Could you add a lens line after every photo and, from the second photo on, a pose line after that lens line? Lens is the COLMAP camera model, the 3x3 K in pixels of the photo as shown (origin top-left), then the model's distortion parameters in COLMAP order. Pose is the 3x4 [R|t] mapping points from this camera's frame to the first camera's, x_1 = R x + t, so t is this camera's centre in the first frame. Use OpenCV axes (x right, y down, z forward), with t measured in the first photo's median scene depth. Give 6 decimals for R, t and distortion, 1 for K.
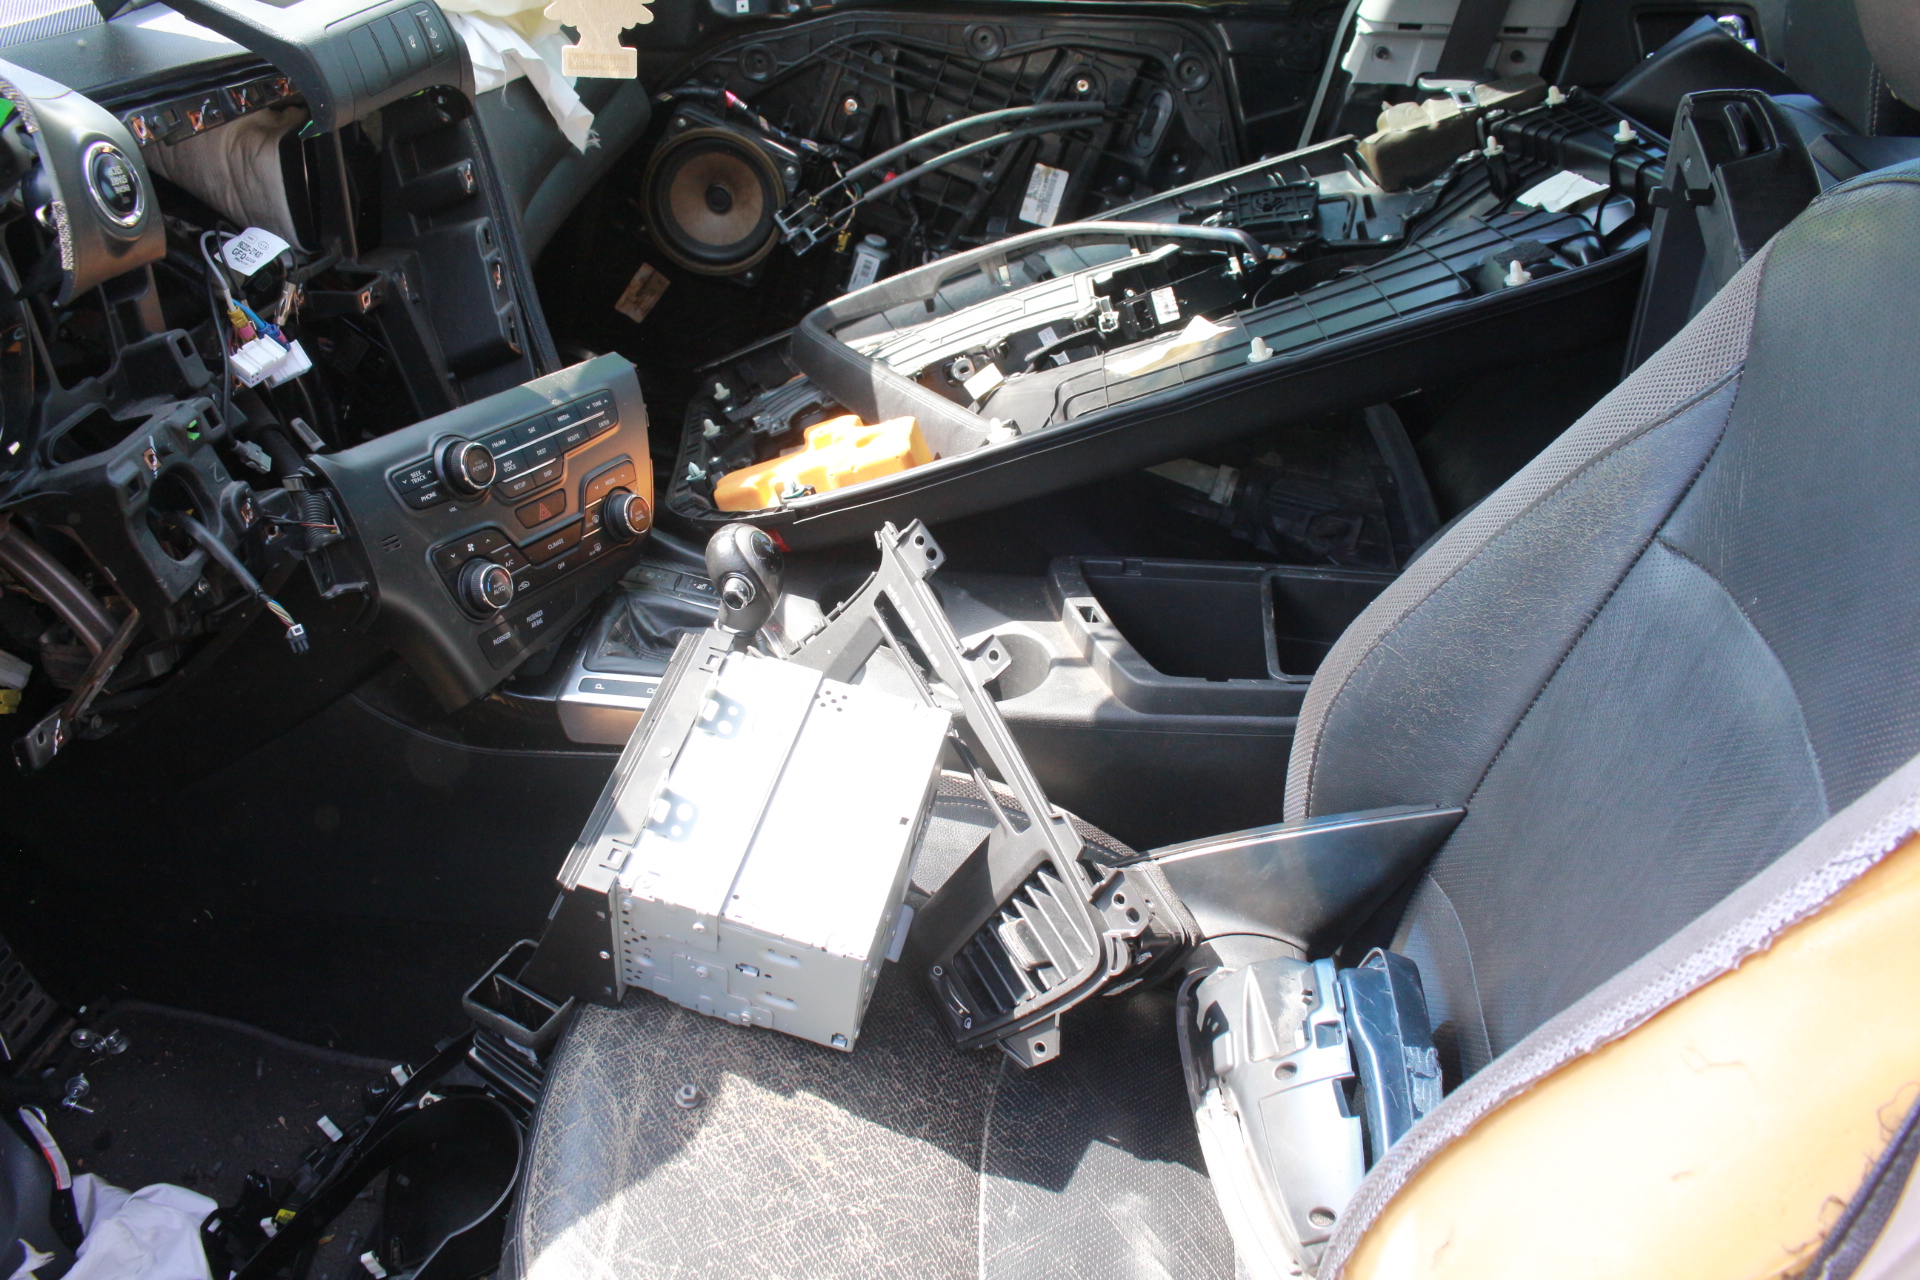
lens RADIAL K [[1596.1, 0, 960.0], [0, 1596.1, 640.0], [0, 0, 1]] dist [-0.159524, 0.129788]
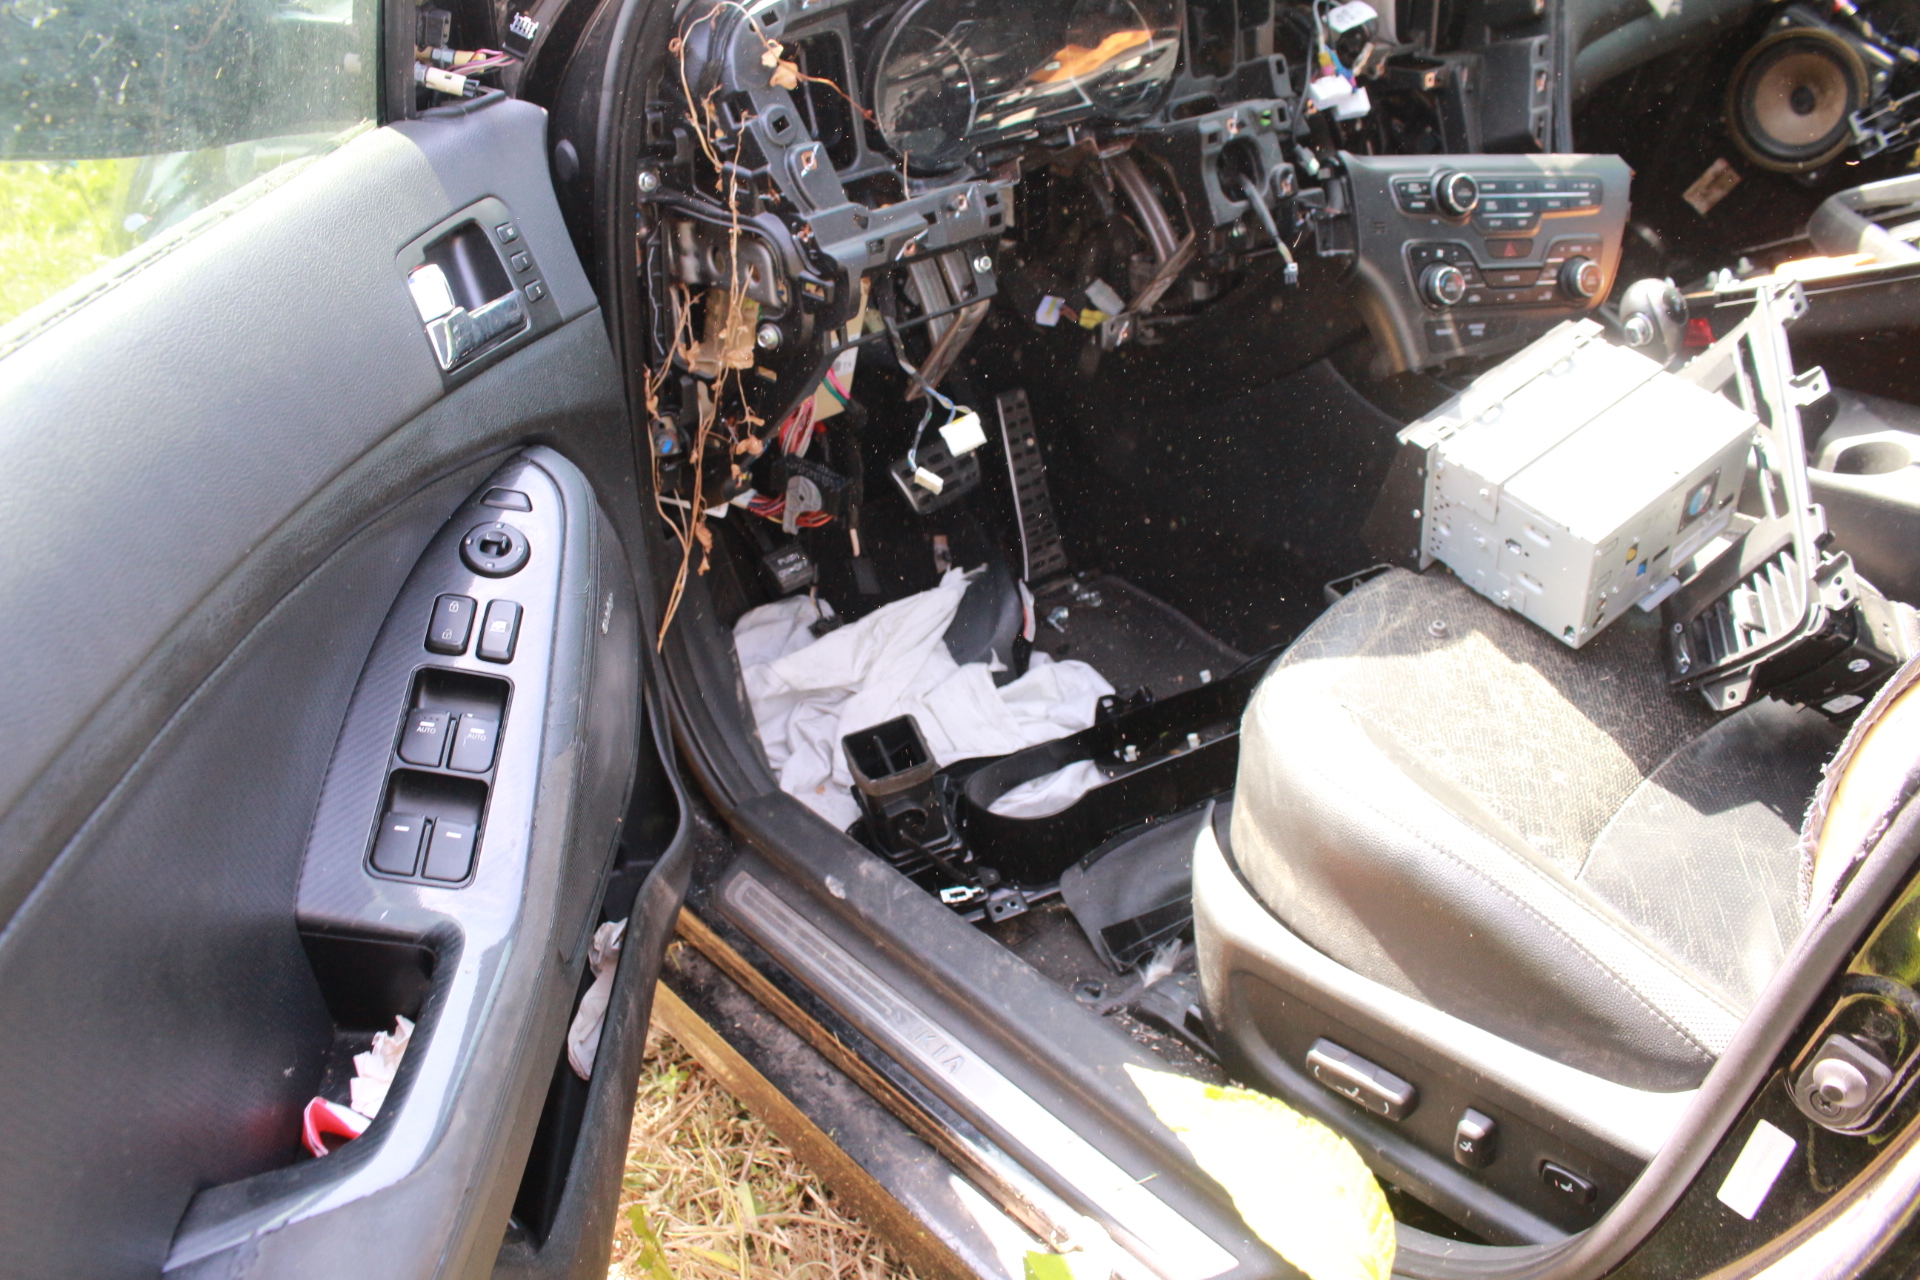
lens RADIAL K [[1596.1, 0, 960.0], [0, 1596.1, 640.0], [0, 0, 1]] dist [-0.159524, 0.129788]
pose [[0.743283, 0.286530, -0.604509, 0.276291], [-0.291957, 0.951973, 0.092244, 0.254743], [0.601907, 0.107928, 0.791239, -0.225071]]
